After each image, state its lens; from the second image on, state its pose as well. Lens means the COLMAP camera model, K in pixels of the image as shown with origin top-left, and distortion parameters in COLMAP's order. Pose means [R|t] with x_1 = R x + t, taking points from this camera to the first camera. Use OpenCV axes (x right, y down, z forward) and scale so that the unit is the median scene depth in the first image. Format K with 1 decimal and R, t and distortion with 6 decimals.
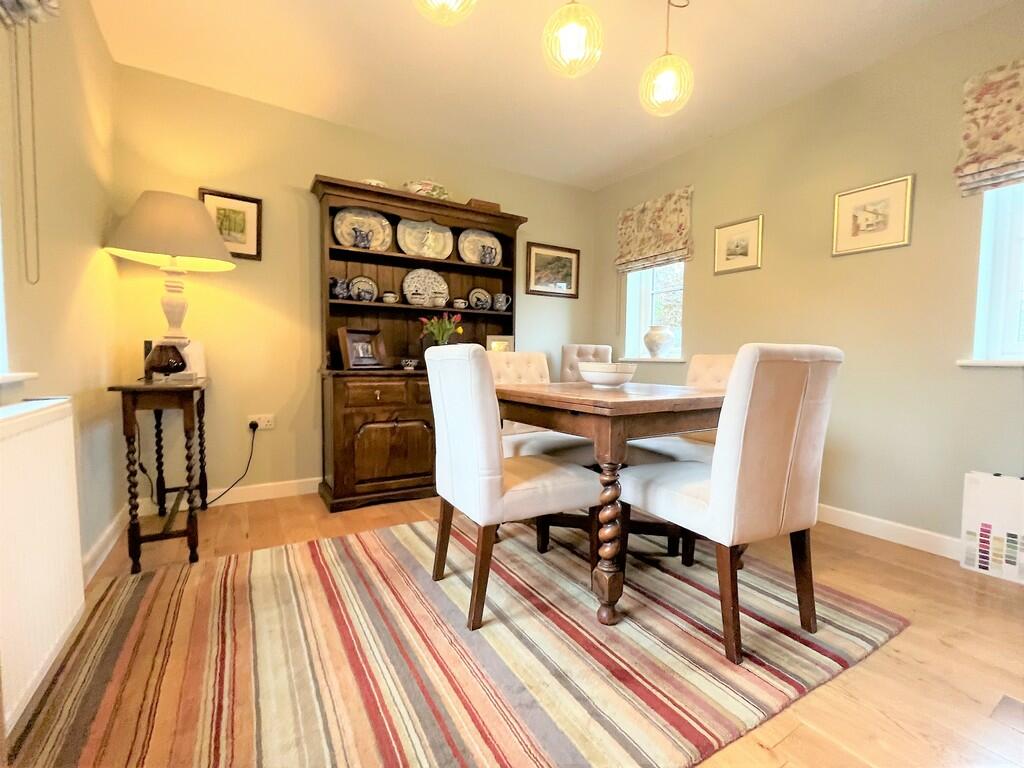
lens RADIAL K [[415.1, 0, 509.9], [0, 415.1, 385.9], [0, 0, 1]] dist [-0.002566, -0.000290]
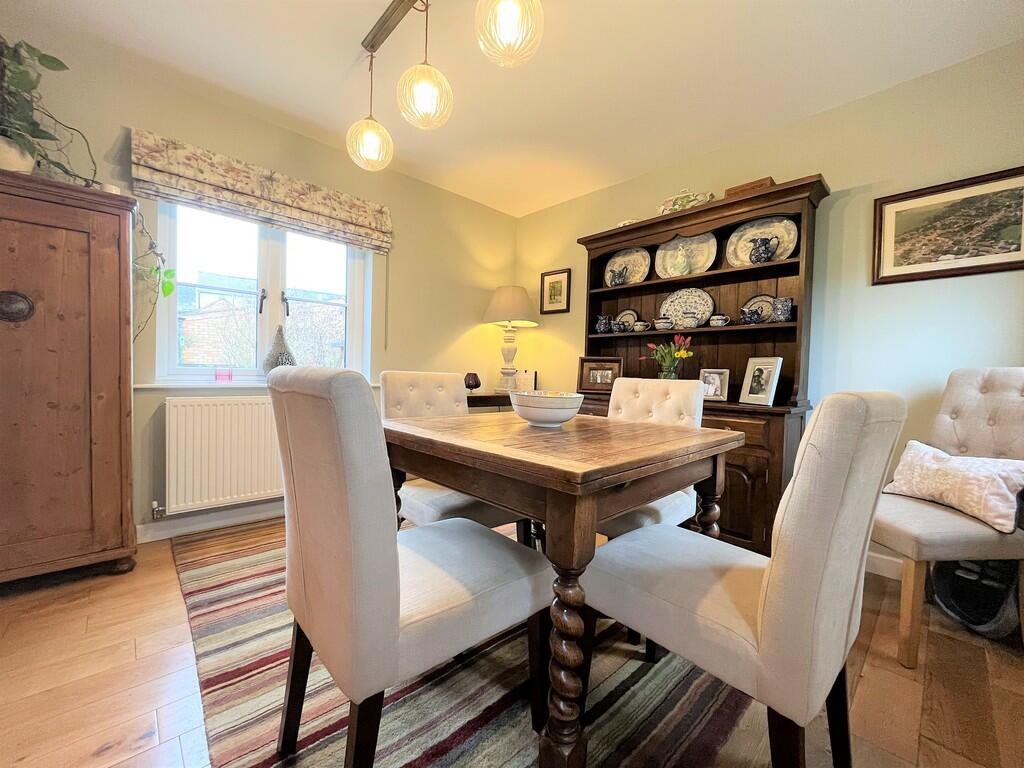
lens RADIAL K [[415.1, 0, 509.9], [0, 415.1, 385.9], [0, 0, 1]] dist [-0.002566, -0.000290]
pose [[0.239455, 0.024809, -0.970590, 0.623406], [-0.086540, 0.996240, 0.004115, -0.039940], [0.967043, 0.083009, 0.240702, 0.440919]]
